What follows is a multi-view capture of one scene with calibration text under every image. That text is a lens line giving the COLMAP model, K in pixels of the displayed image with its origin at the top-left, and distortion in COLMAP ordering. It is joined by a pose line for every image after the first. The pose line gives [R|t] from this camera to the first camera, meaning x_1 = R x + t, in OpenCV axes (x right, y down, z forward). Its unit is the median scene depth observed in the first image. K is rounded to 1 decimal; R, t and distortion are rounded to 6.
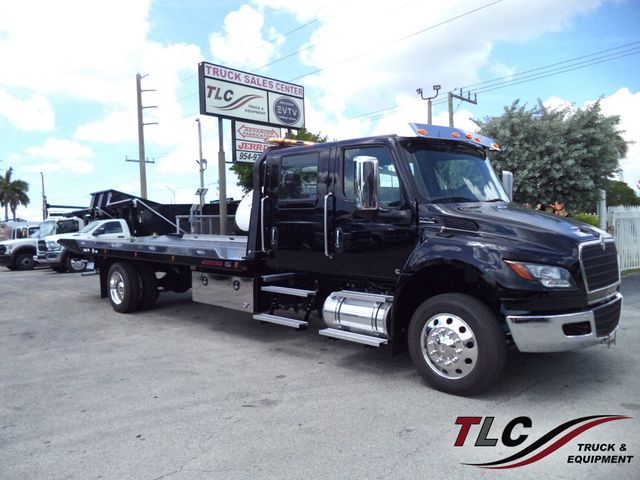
lens RADIAL K [[526.2, 0, 320.0], [0, 526.2, 240.0], [0, 0, 1]] dist [-0.014955, 0.008331]
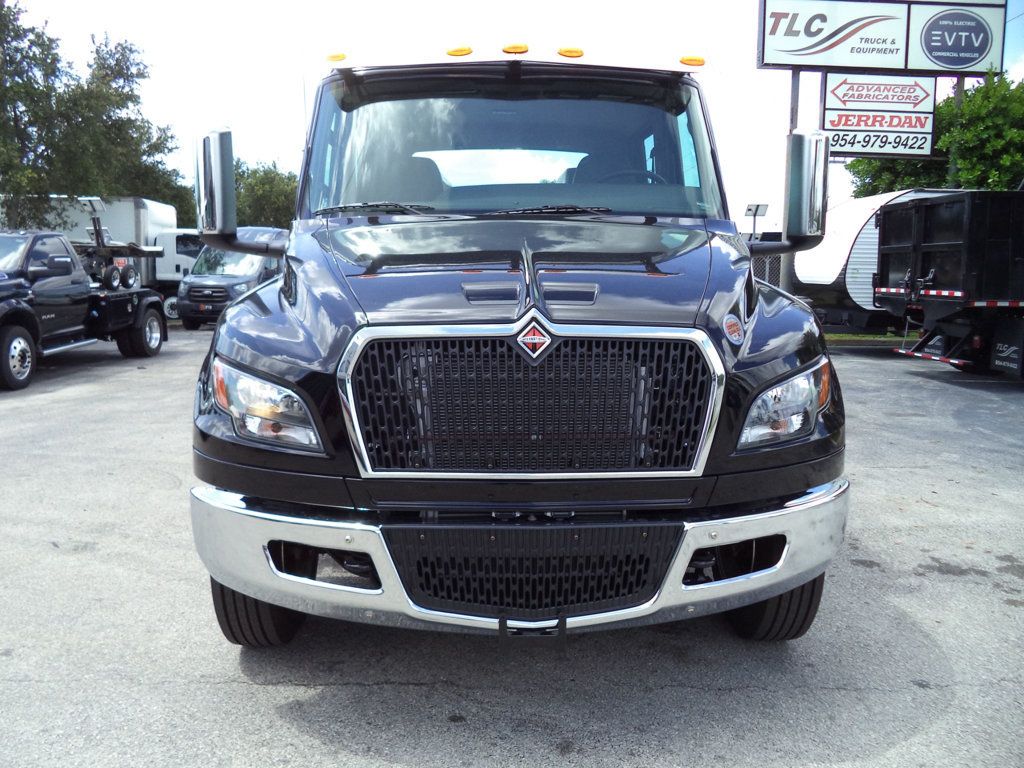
lens RADIAL K [[841.9, 0, 512.0], [0, 841.9, 384.0], [0, 0, 1]] dist [-0.014955, 0.008331]
pose [[0.740983, 0.121966, -0.660354, 0.208583], [-0.051183, 0.990765, 0.125560, -0.006114], [0.669570, -0.059239, 0.740383, 0.147406]]
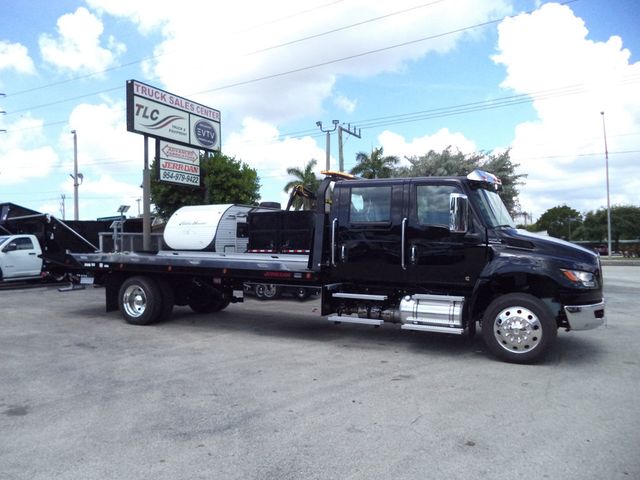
lens RADIAL K [[524.7, 0, 321.9], [0, 524.7, 242.8], [0, 0, 1]] dist [-0.016768, -0.006156]
pose [[0.955744, 0.016777, 0.293720, -0.162548], [-0.006295, 0.999310, -0.036596, 0.005501], [-0.294131, 0.033127, 0.955191, -0.047227]]
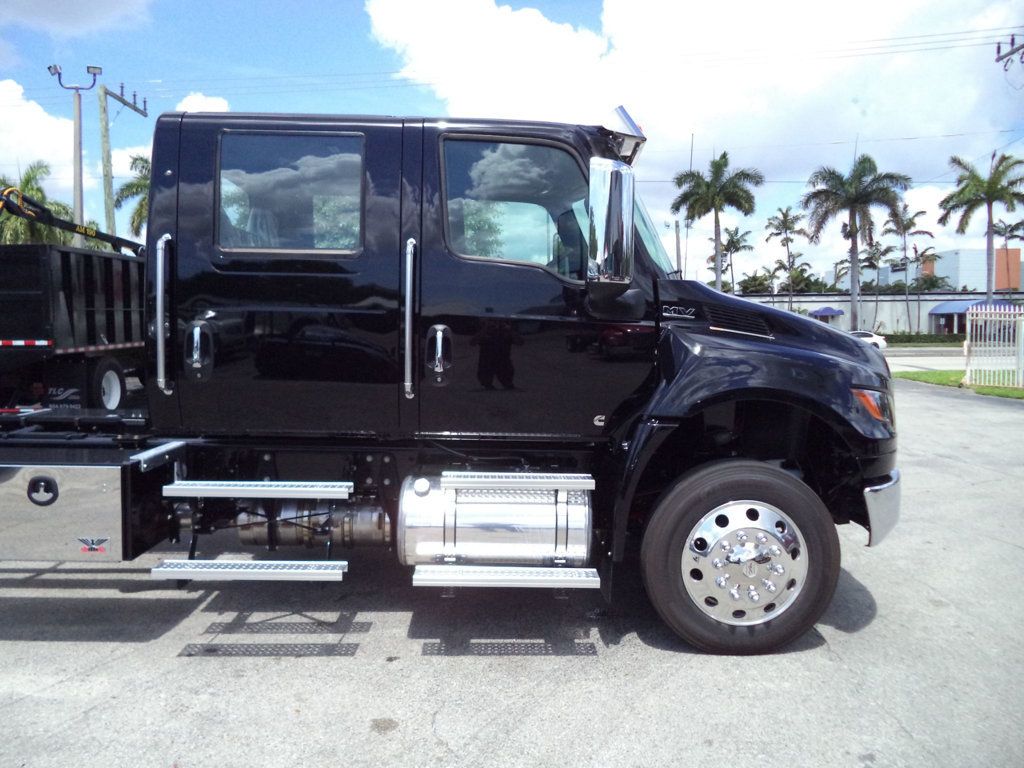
lens RADIAL K [[839.5, 0, 515.0], [0, 839.5, 388.4], [0, 0, 1]] dist [-0.016768, -0.006156]
pose [[0.697999, -0.028775, 0.715520, -0.116158], [0.004755, 0.999357, 0.035551, 0.001182], [-0.716083, -0.021412, 0.697687, 0.144468]]
